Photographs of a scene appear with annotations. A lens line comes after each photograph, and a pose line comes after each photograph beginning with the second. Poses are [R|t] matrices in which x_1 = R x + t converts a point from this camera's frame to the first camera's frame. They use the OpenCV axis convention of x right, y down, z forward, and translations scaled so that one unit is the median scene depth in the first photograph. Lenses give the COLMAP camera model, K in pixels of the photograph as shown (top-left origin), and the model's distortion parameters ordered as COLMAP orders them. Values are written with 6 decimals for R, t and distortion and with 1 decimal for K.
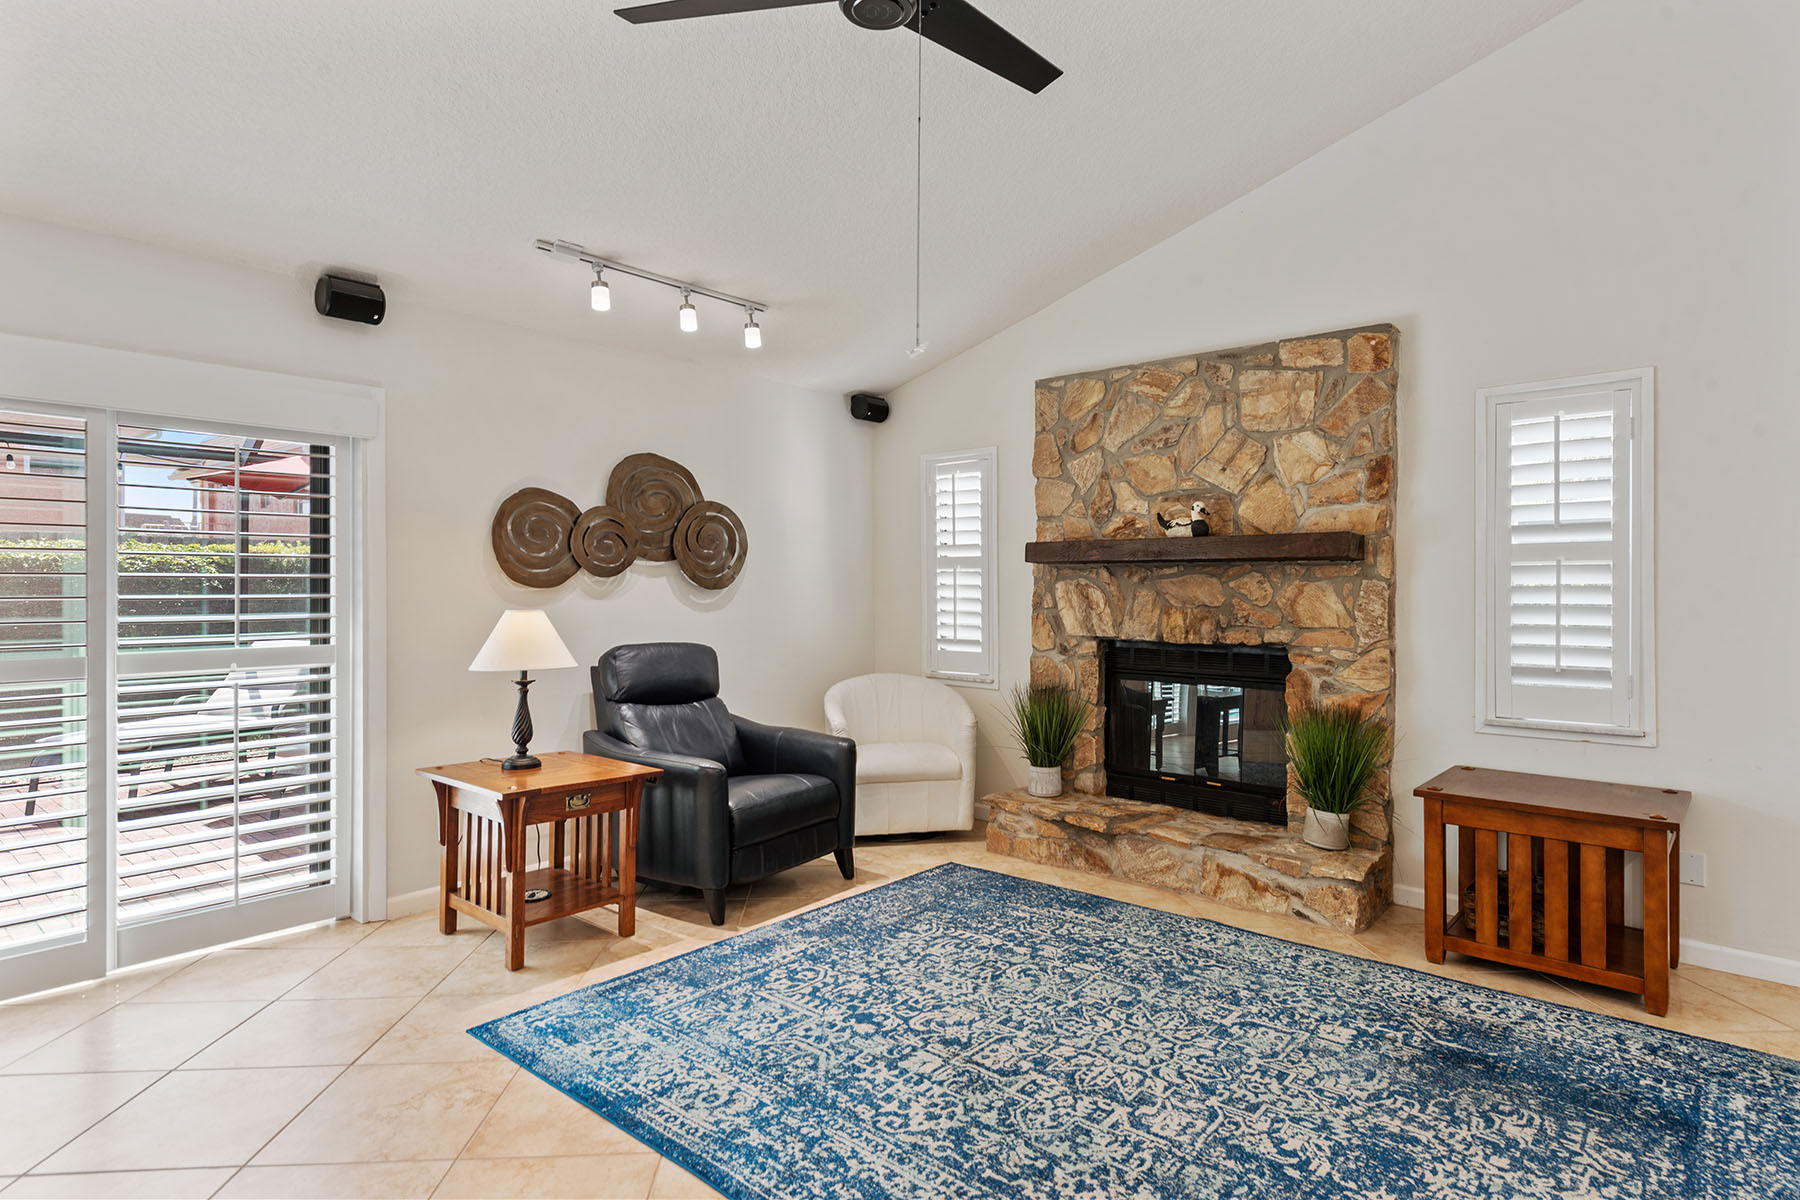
lens RADIAL K [[949.0, 0, 905.6], [0, 949.0, 590.3], [0, 0, 1]] dist [0.042633, -0.026405]
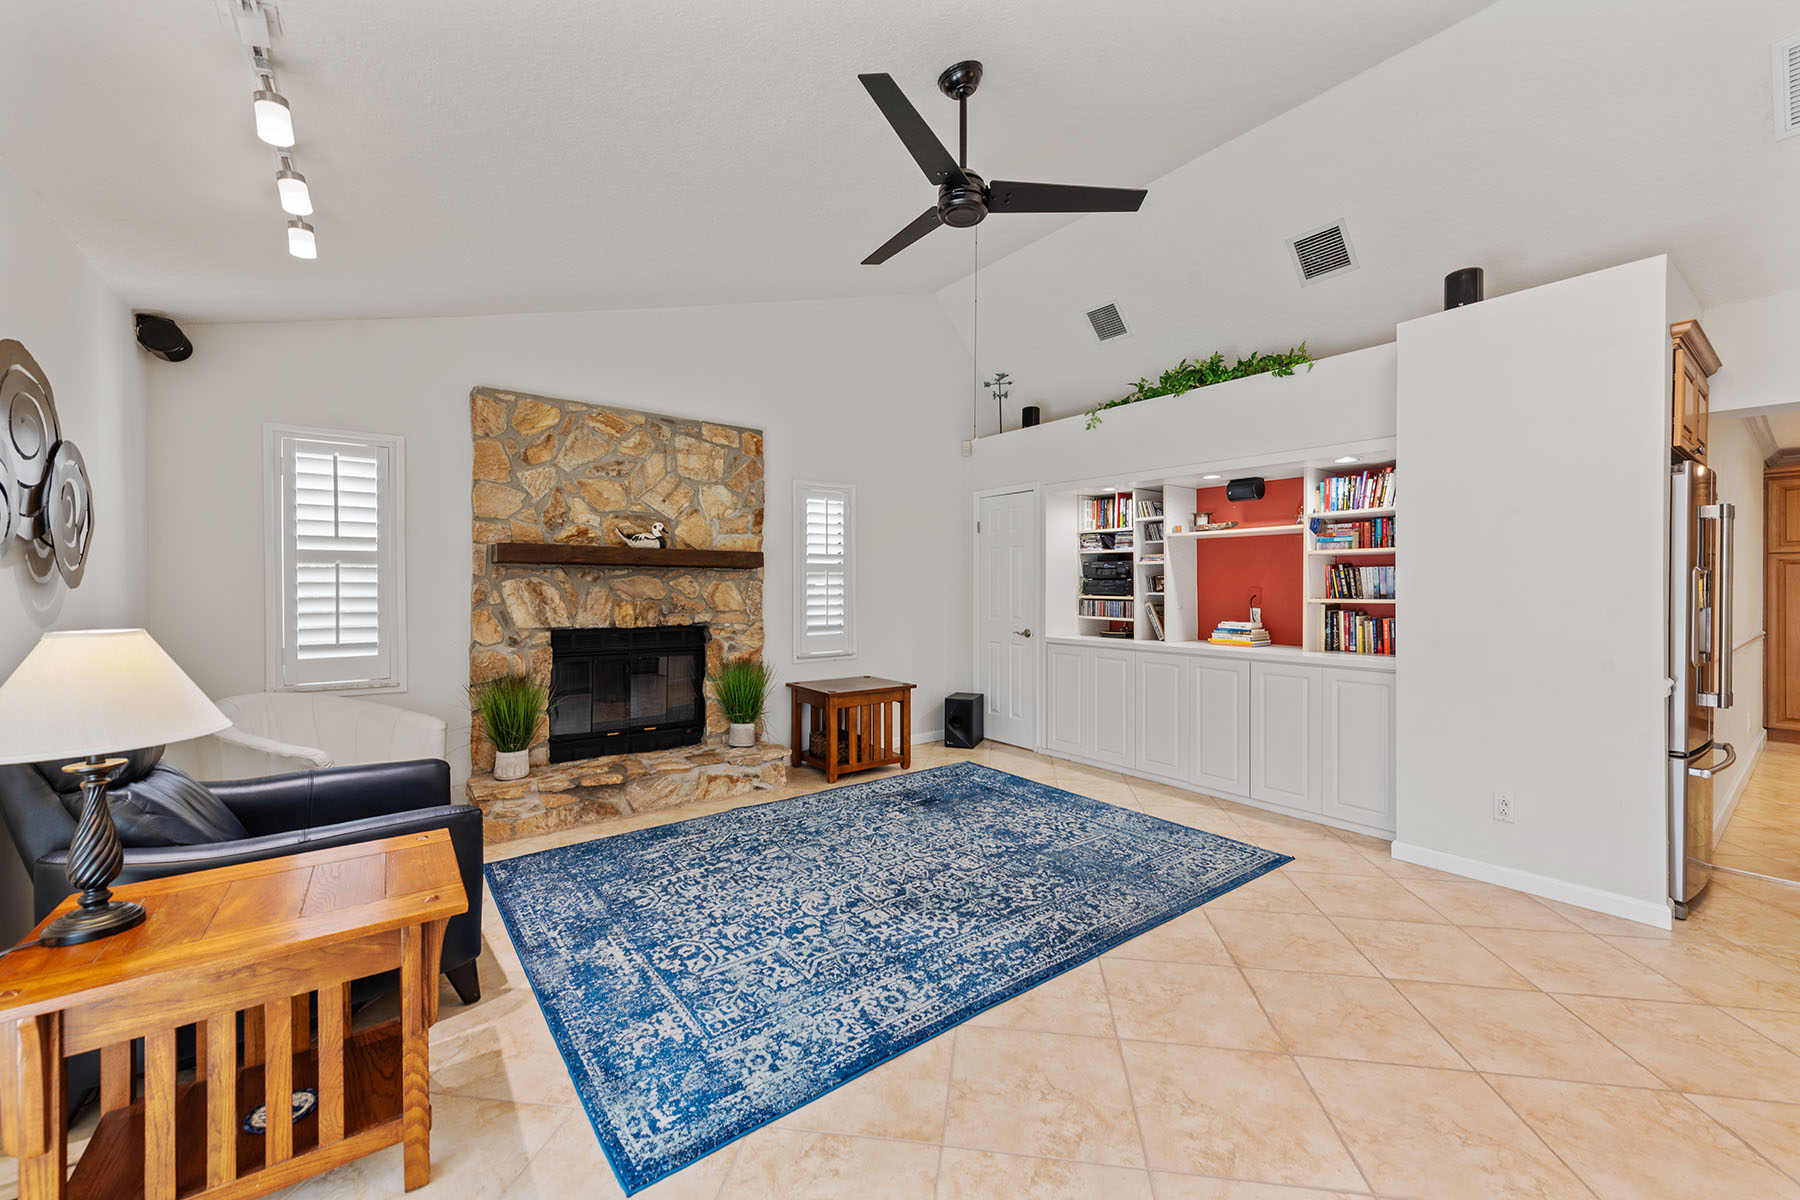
lens RADIAL K [[706.8, 0, 901.1], [0, 706.8, 589.6], [0, 0, 1]] dist [0.013863, -0.000095]
pose [[0.210357, -0.005419, 0.977610, -0.771417], [0.002047, 0.999985, 0.005103, -0.001764], [-0.977622, 0.000928, 0.210365, 0.562426]]
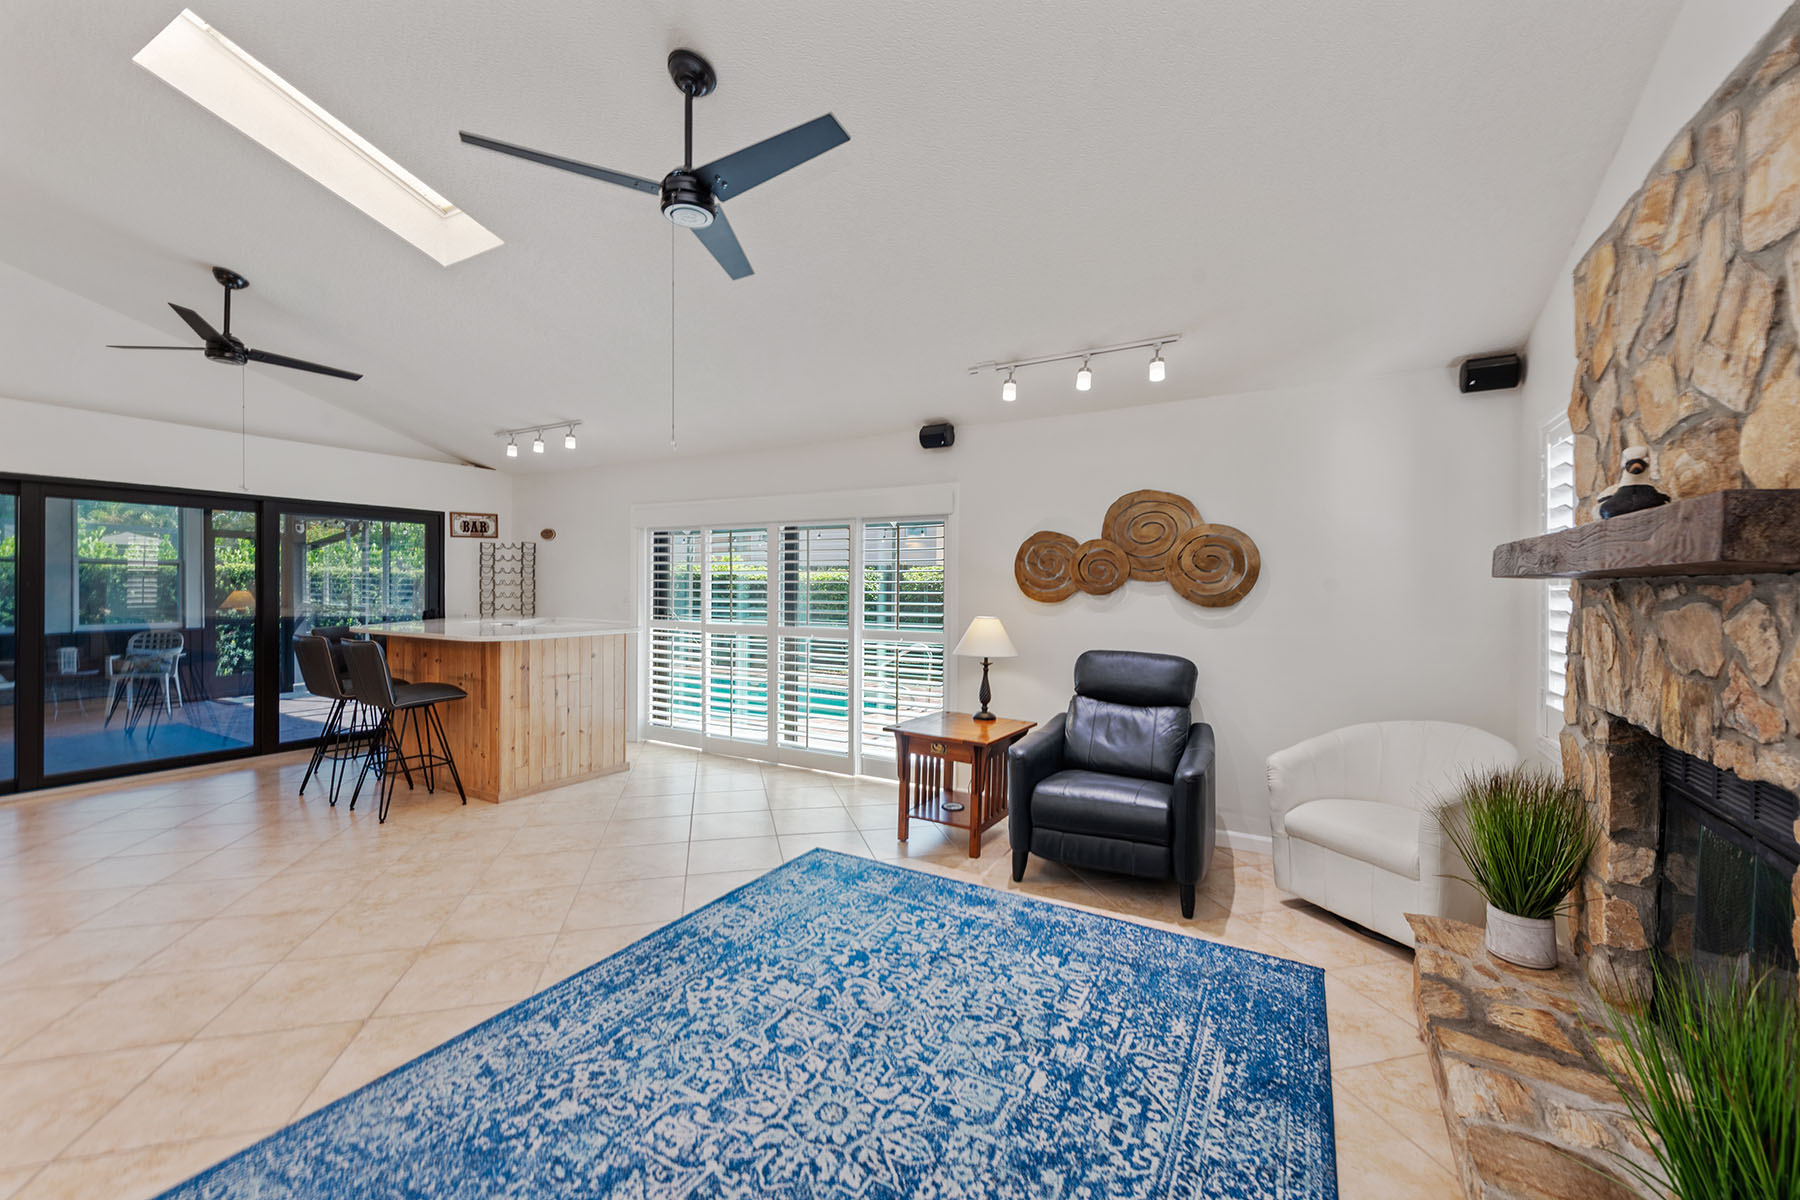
lens RADIAL K [[718.9, 0, 903.3], [0, 718.9, 581.1], [0, 0, 1]] dist [0.012462, -0.000332]
pose [[0.197314, -0.009027, -0.980299, 0.743146], [-0.012054, 0.999860, -0.011633, -0.023004], [0.980266, 0.014112, 0.197178, 0.728789]]
